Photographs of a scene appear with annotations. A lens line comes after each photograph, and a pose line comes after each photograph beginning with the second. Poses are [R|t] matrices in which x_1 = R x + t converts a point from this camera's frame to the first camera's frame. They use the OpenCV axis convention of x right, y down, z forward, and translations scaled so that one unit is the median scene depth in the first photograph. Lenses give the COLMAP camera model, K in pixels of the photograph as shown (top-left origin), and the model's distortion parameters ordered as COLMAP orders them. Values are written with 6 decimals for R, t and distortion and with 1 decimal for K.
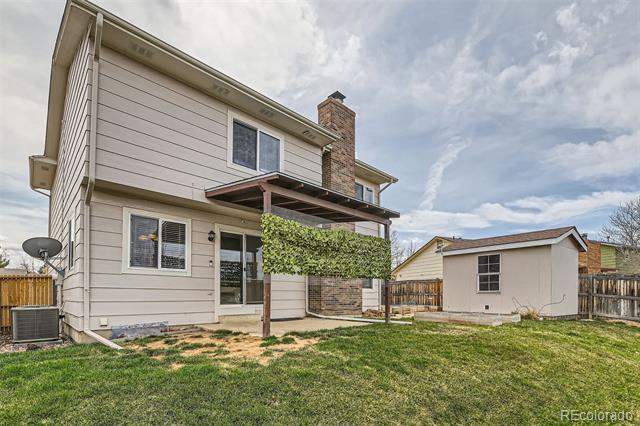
lens RADIAL K [[290.9, 0, 320.0], [0, 290.9, 213.0], [0, 0, 1]] dist [0.000044, 0.000042]
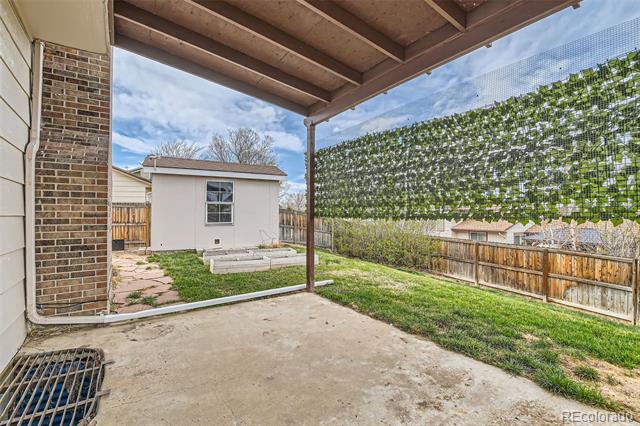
lens RADIAL K [[289.3, 0, 320.0], [0, 289.3, 213.0], [0, 0, 1]] dist [-0.000108, -0.000023]
pose [[0.167381, 0.009379, 0.985848, -0.207014], [-0.259398, 0.965141, 0.034859, 0.131974], [-0.951155, -0.261561, 0.163979, 0.576776]]
